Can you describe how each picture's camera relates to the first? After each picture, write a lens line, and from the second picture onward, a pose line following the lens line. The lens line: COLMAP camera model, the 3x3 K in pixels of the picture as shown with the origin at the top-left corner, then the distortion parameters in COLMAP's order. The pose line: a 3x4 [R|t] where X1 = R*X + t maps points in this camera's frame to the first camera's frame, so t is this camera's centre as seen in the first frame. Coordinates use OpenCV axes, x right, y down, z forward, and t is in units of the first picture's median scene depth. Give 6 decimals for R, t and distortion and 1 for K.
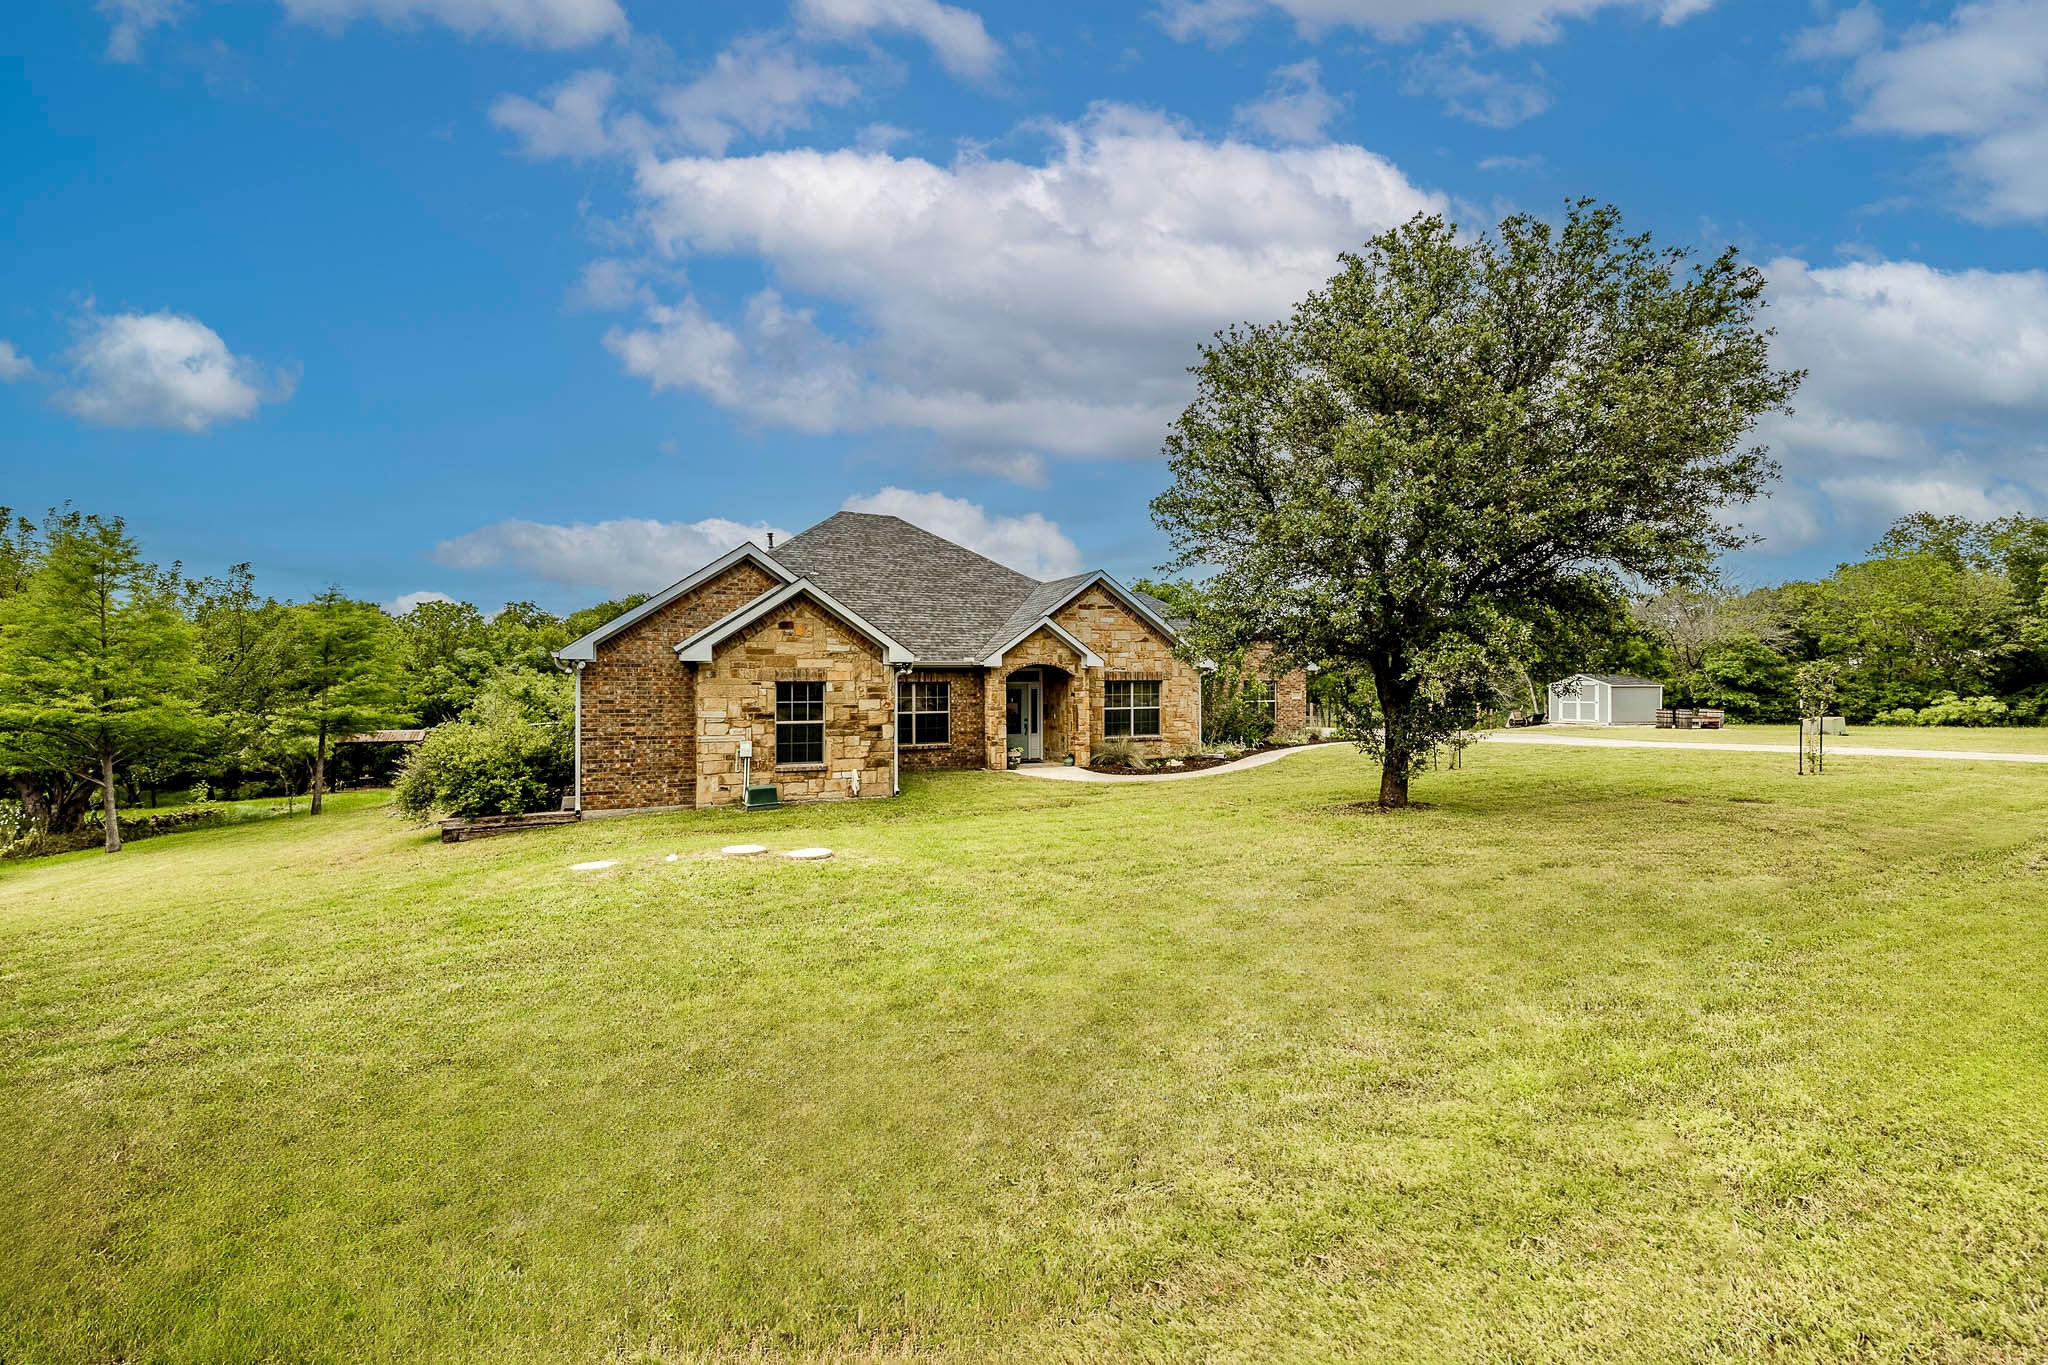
lens RADIAL K [[881.5, 0, 1024.0], [0, 881.5, 682.5], [0, 0, 1]] dist [0.000489, -0.000004]
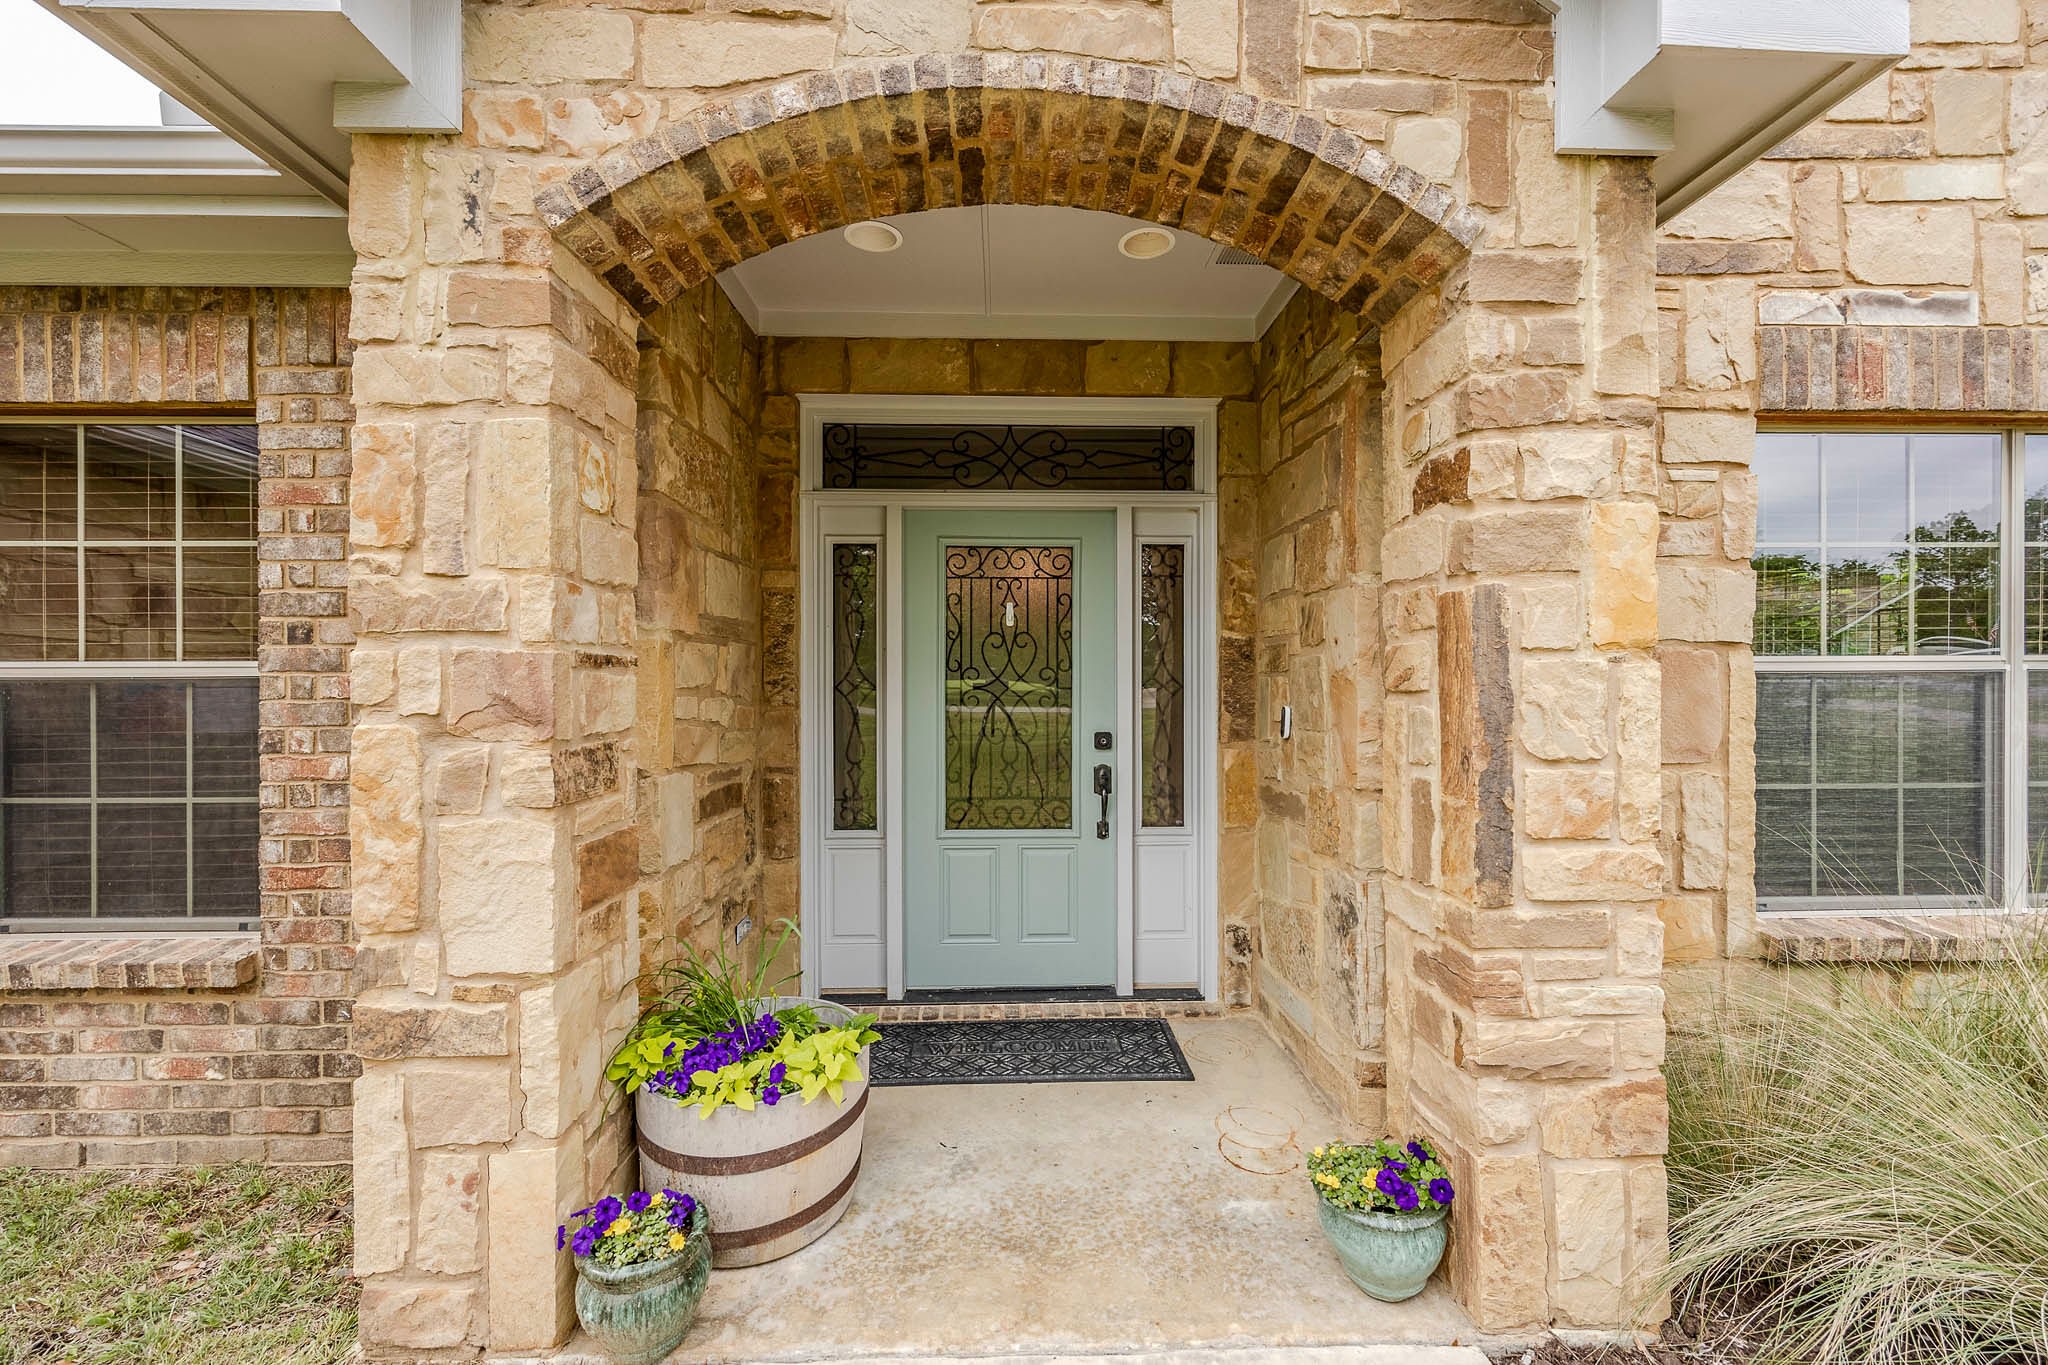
lens RADIAL K [[881.5, 0, 1024.0], [0, 881.5, 682.5], [0, 0, 1]] dist [0.000489, -0.000004]
pose [[0.932371, 0.000926, -0.361501, 0.045652], [0.000124, 0.999996, 0.002880, 0.031885], [0.361502, -0.002730, 0.932367, 0.855461]]
